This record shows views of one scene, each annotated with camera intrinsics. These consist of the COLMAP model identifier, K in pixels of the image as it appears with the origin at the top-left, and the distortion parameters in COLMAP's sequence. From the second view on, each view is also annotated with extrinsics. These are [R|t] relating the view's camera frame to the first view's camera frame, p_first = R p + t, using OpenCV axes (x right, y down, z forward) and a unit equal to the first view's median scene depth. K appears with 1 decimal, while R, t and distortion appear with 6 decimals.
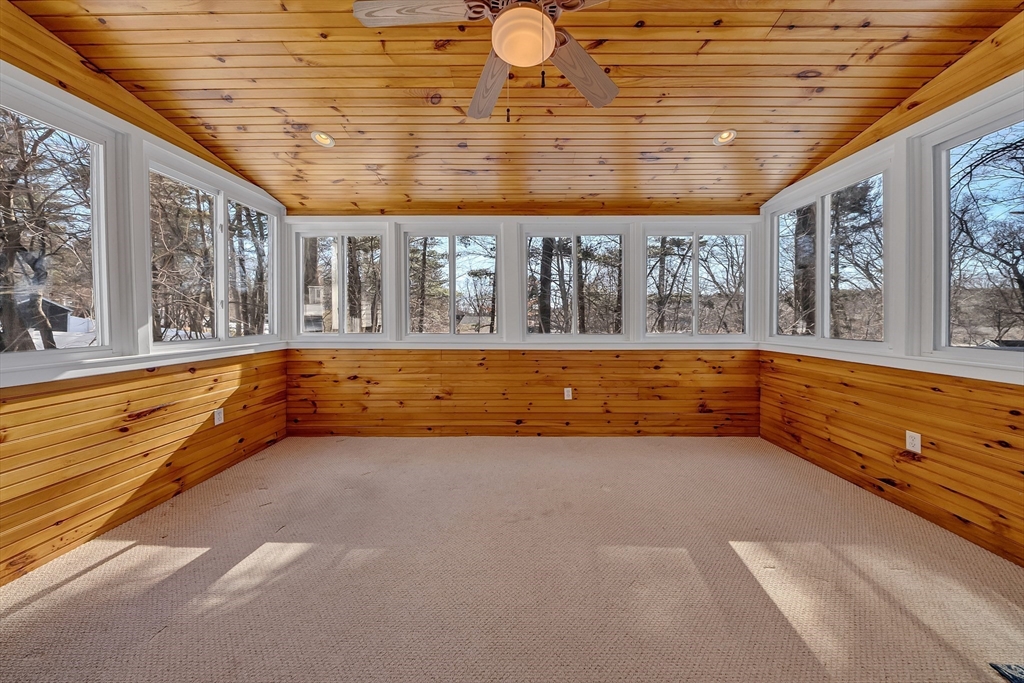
lens RADIAL K [[308.1, 0, 525.5], [0, 308.1, 319.0], [0, 0, 1]] dist [0.000368, -0.000743]
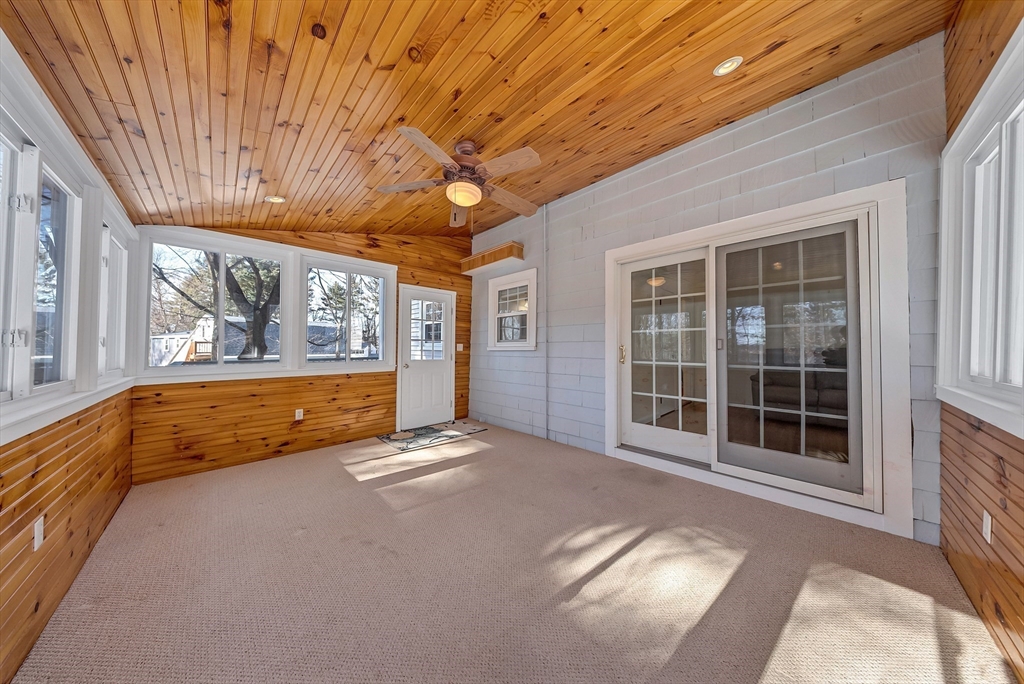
lens RADIAL K [[308.1, 0, 511.4], [0, 308.1, 343.7], [0, 0, 1]] dist [0.000368, -0.000743]
pose [[-0.697280, 0.004609, 0.716784, -0.939993], [0.000815, 0.999984, -0.005638, -0.021794], [-0.716799, -0.003347, -0.697272, 1.296121]]
